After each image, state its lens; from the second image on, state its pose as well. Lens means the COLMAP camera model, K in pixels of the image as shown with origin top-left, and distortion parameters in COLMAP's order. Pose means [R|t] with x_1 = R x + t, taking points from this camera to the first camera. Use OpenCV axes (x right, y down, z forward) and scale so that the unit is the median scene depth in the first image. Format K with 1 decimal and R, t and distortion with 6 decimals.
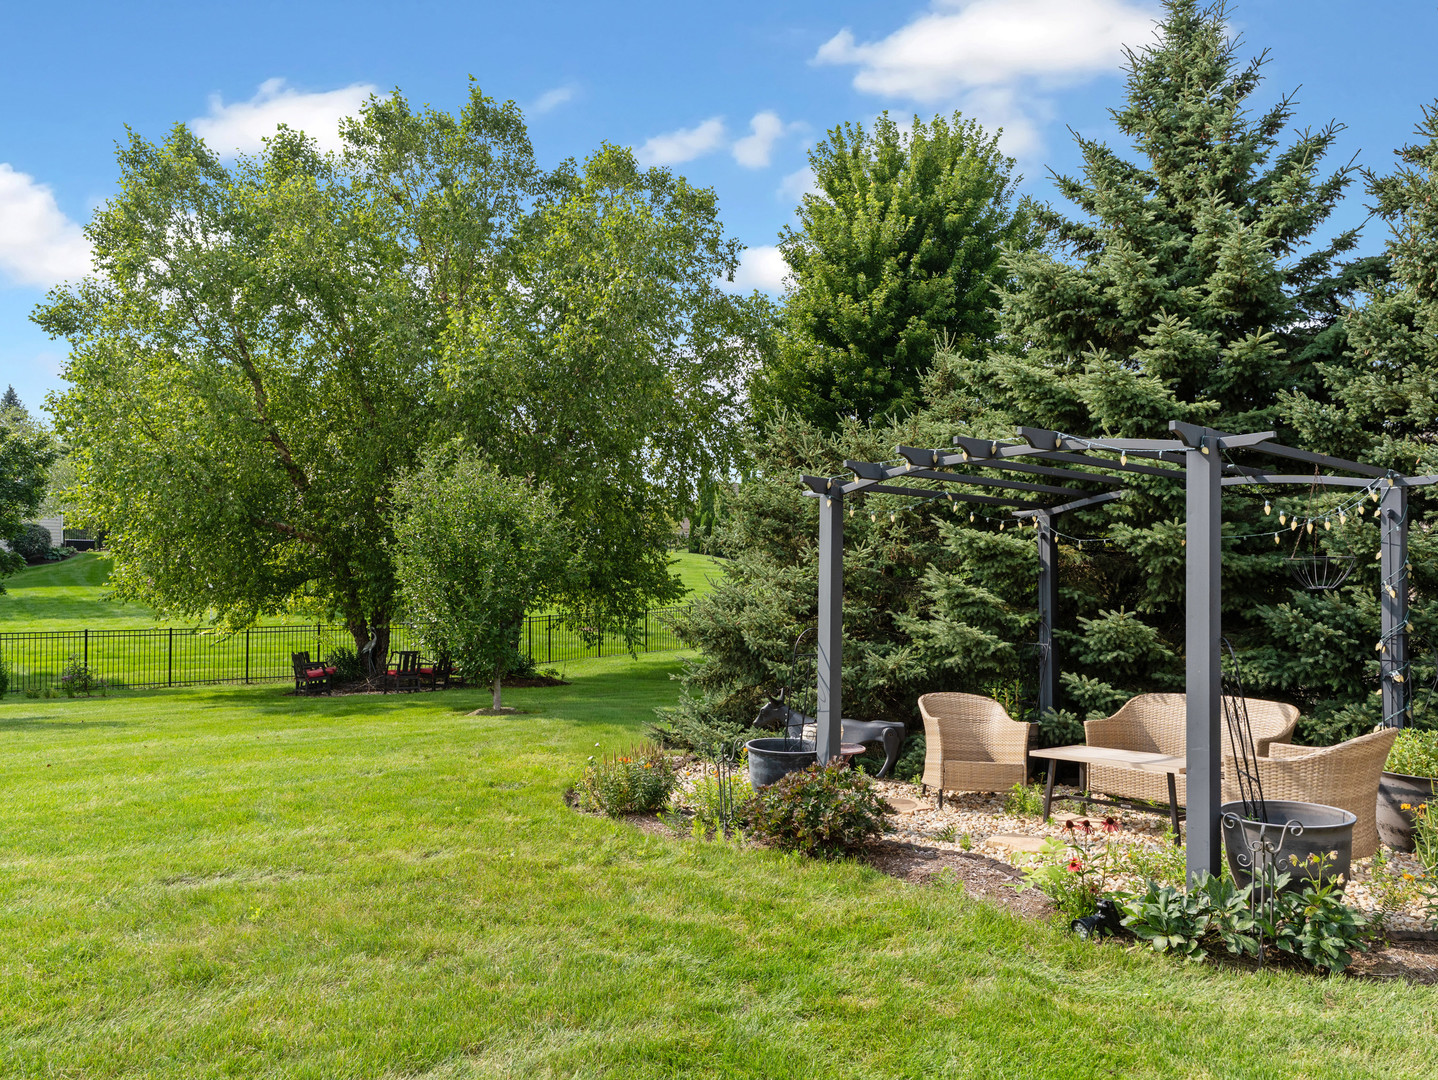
lens RADIAL K [[1044.7, 0, 719.5], [0, 1044.7, 514.6], [0, 0, 1]] dist [0.002990, -0.000685]
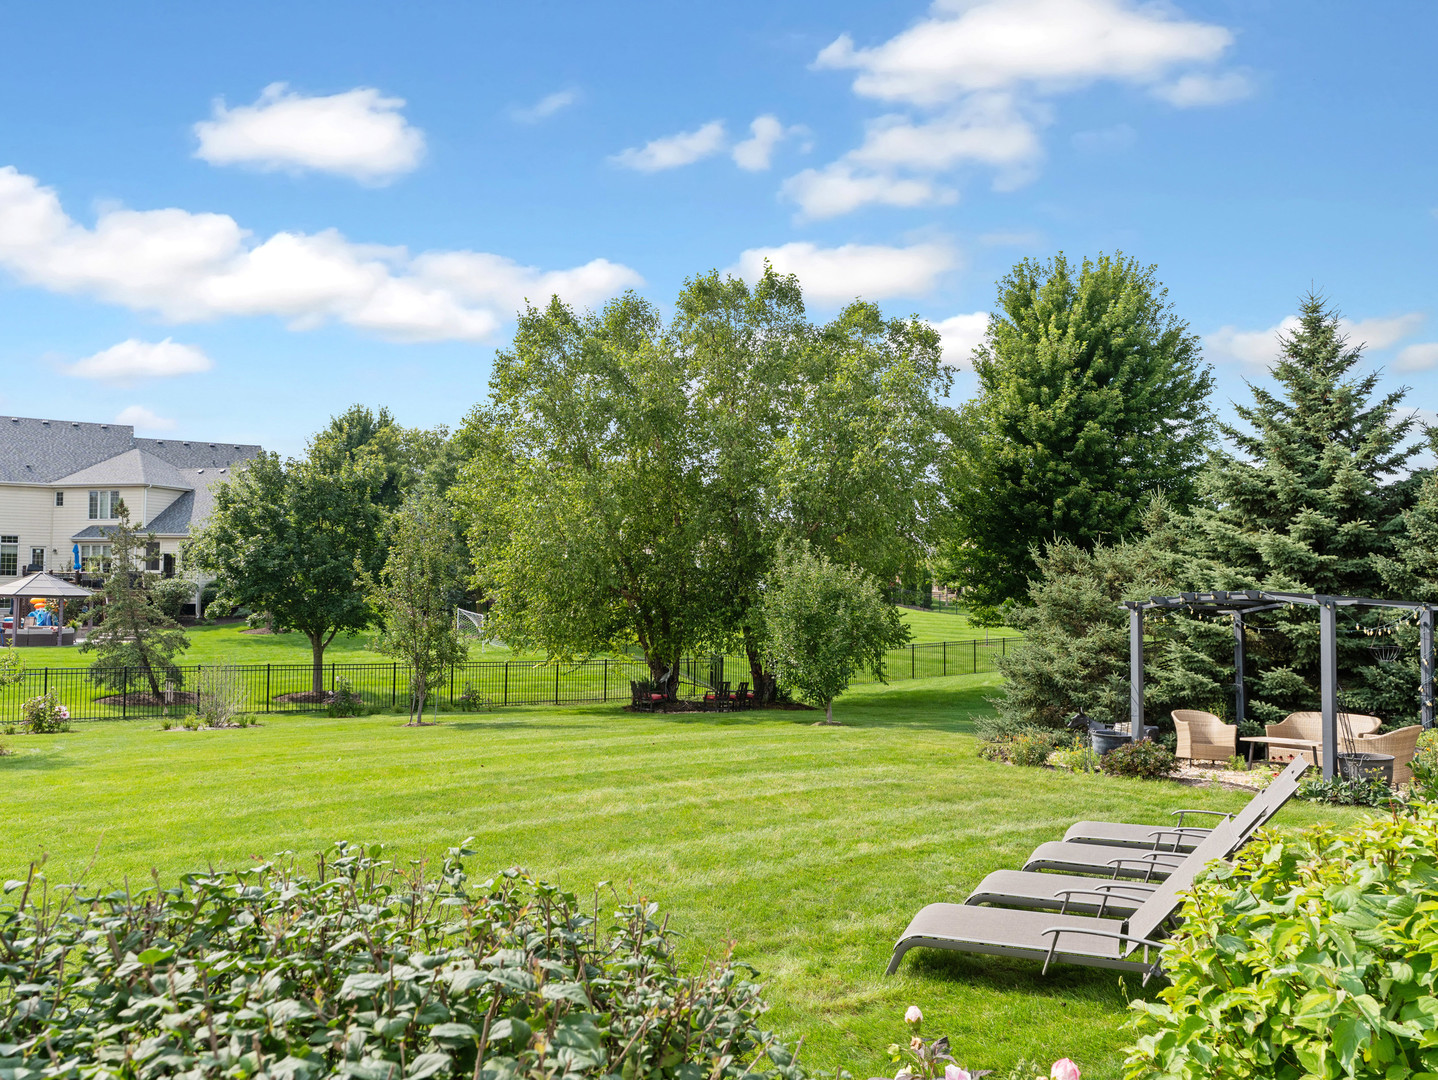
lens RADIAL K [[1044.7, 0, 719.5], [0, 1044.7, 514.6], [0, 0, 1]] dist [0.002990, -0.000685]
pose [[0.995255, -0.001034, -0.097298, -0.419308], [-0.001831, 0.999568, -0.029344, -0.119068], [0.097286, 0.029383, 0.994823, -0.926103]]
